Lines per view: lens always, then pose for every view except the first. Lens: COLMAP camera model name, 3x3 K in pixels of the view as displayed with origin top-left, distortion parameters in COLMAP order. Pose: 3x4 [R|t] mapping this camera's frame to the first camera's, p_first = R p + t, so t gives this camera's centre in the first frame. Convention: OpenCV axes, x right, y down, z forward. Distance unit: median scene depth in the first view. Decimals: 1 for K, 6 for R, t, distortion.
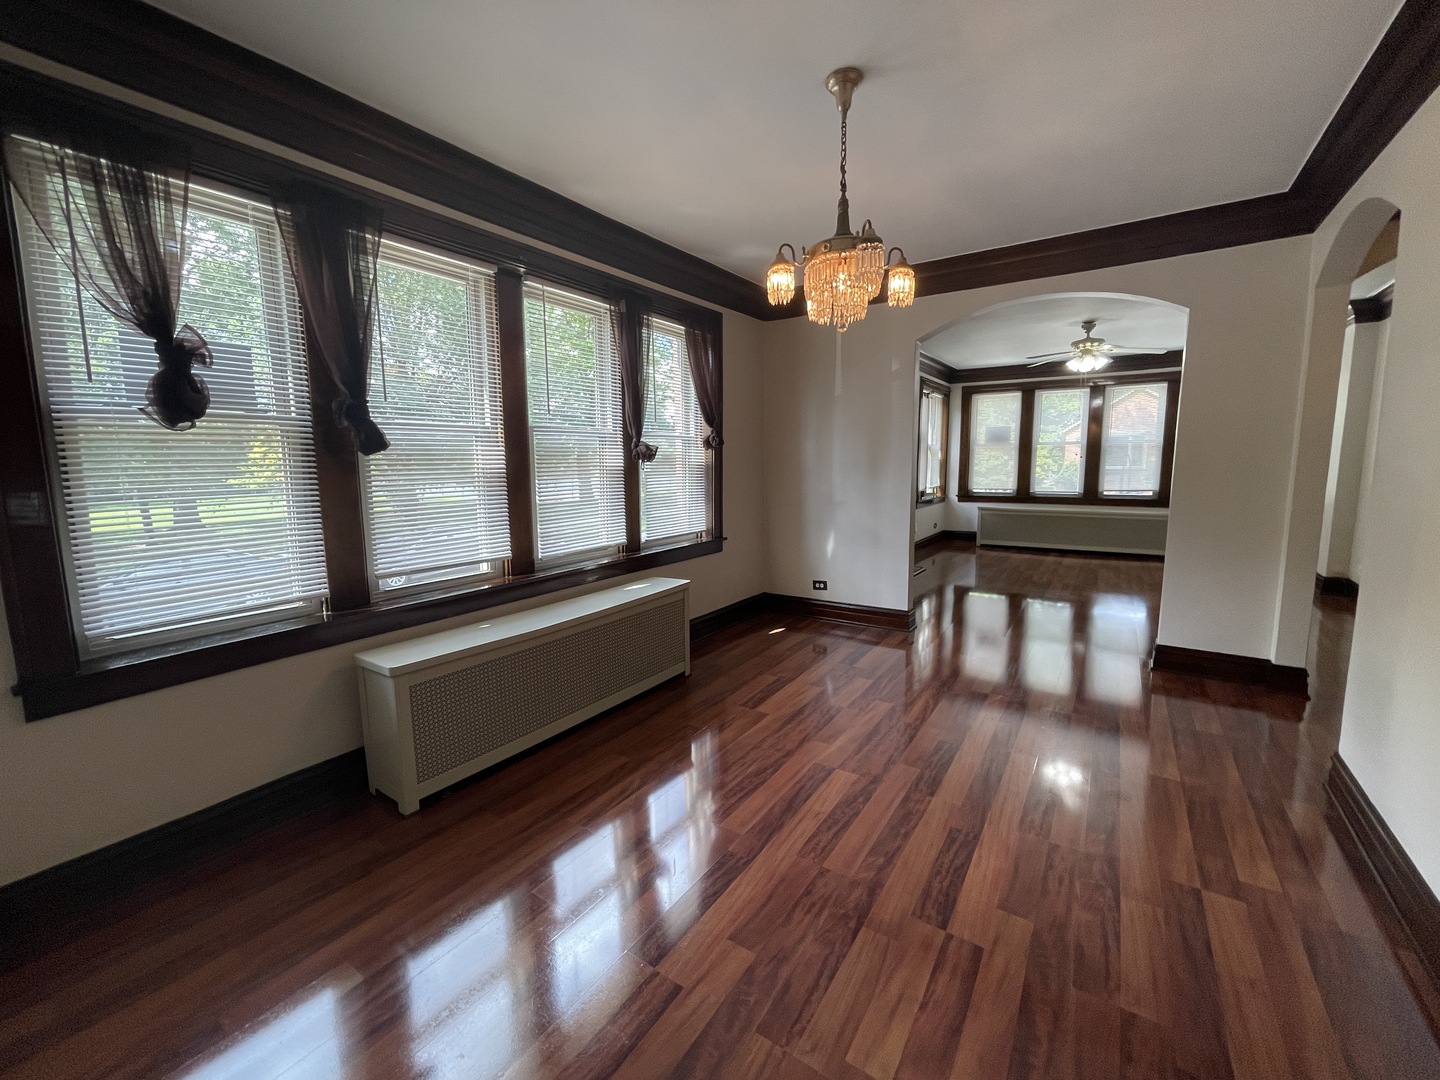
lens RADIAL K [[585.3, 0, 719.6], [0, 585.3, 535.6], [0, 0, 1]] dist [-0.001004, -0.000508]
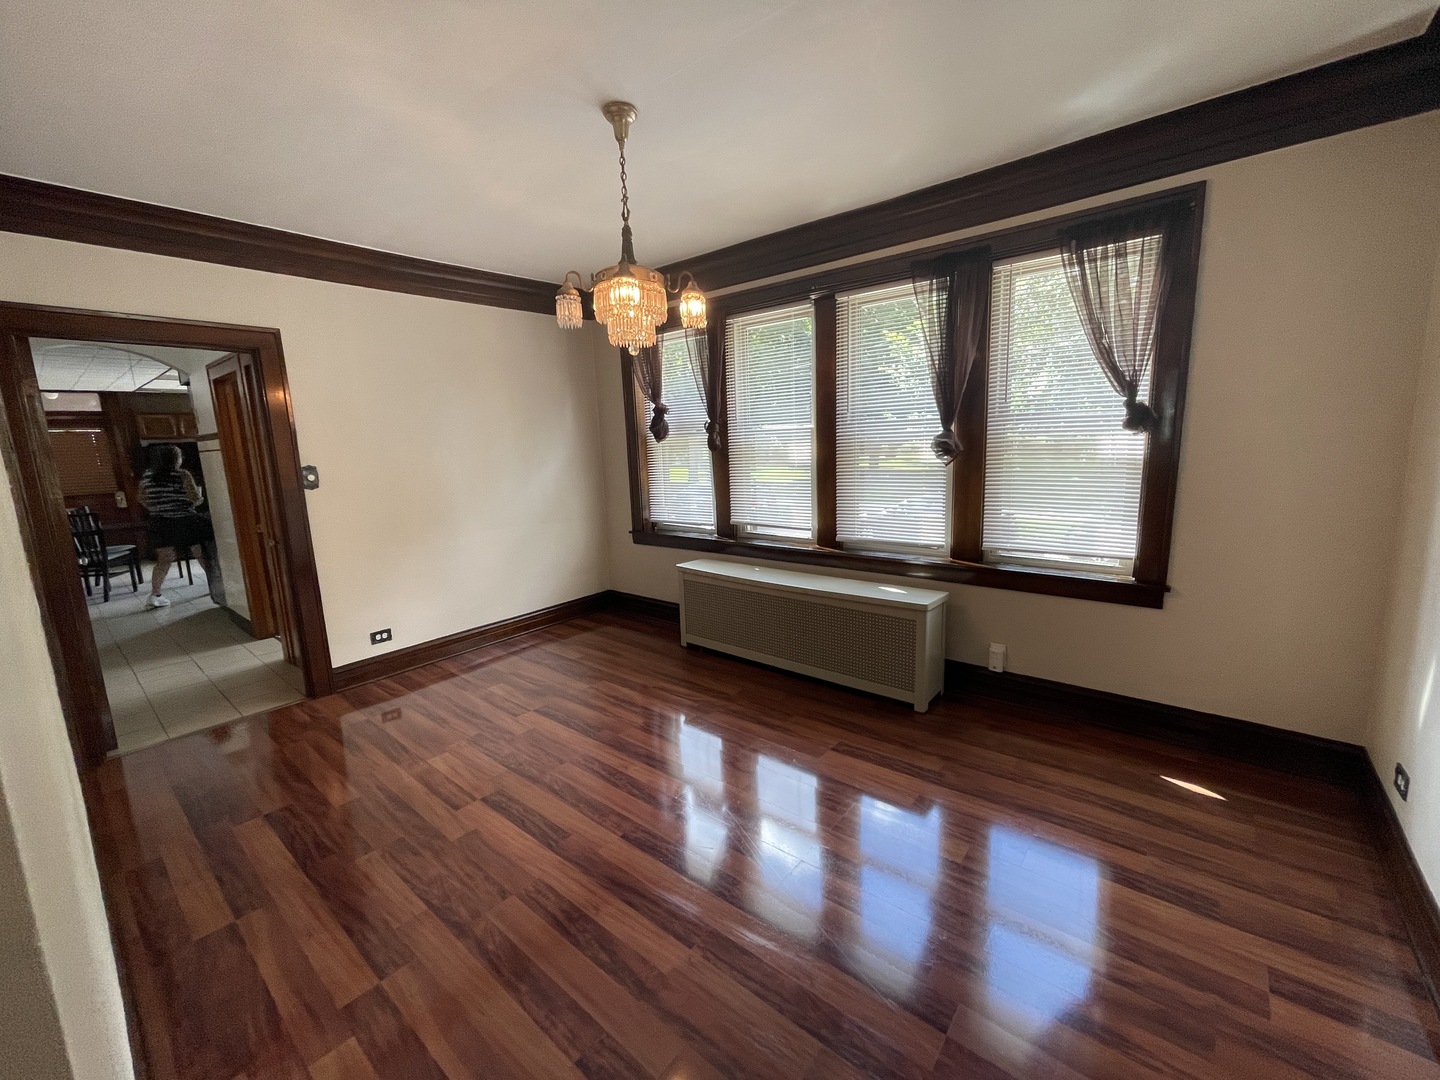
lens RADIAL K [[585.4, 0, 709.1], [0, 585.4, 531.5], [0, 0, 1]] dist [0.001707, 0.000098]
pose [[-0.105928, 0.177547, -0.978395, 0.768045], [-0.087083, 0.978494, 0.186993, -0.148786], [0.990553, 0.105010, -0.088189, 0.756752]]
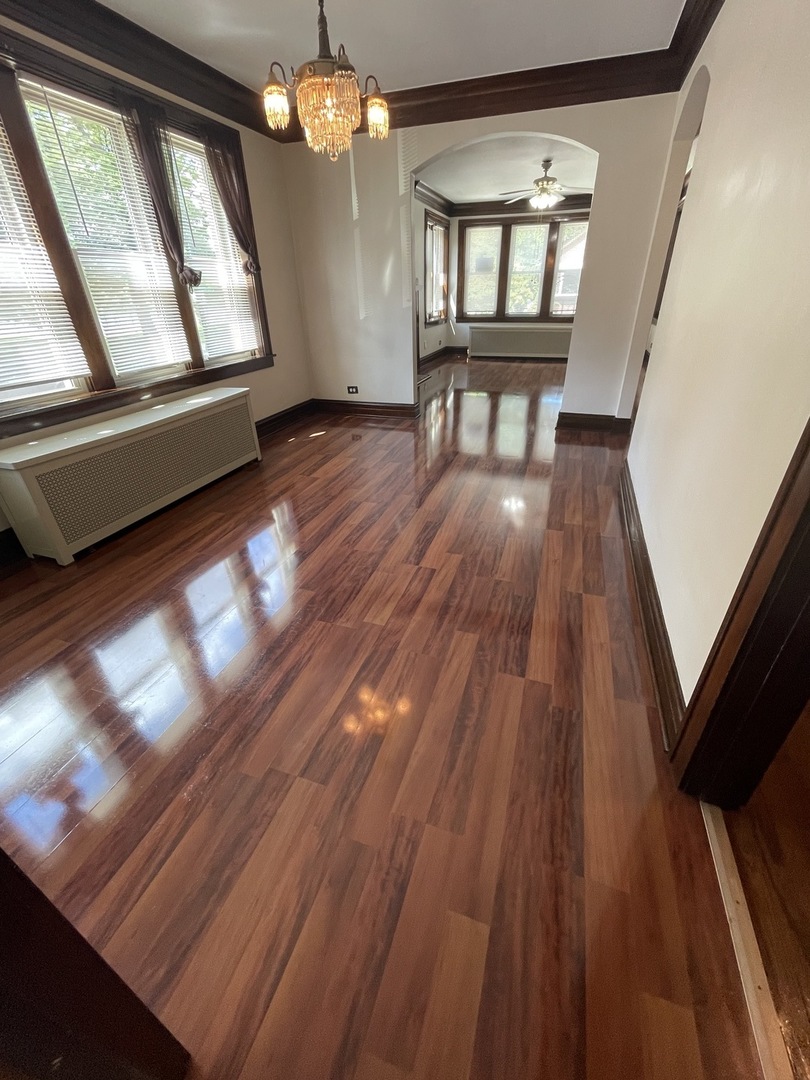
lens RADIAL K [[436.3, 0, 410.2], [0, 436.3, 537.0], [0, 0, 1]] dist [-0.003434, -0.000056]
pose [[0.962867, -0.138501, 0.231742, 0.023699], [0.041399, 0.923975, 0.380206, 0.028214], [-0.266782, -0.356494, 0.895399, -0.095356]]
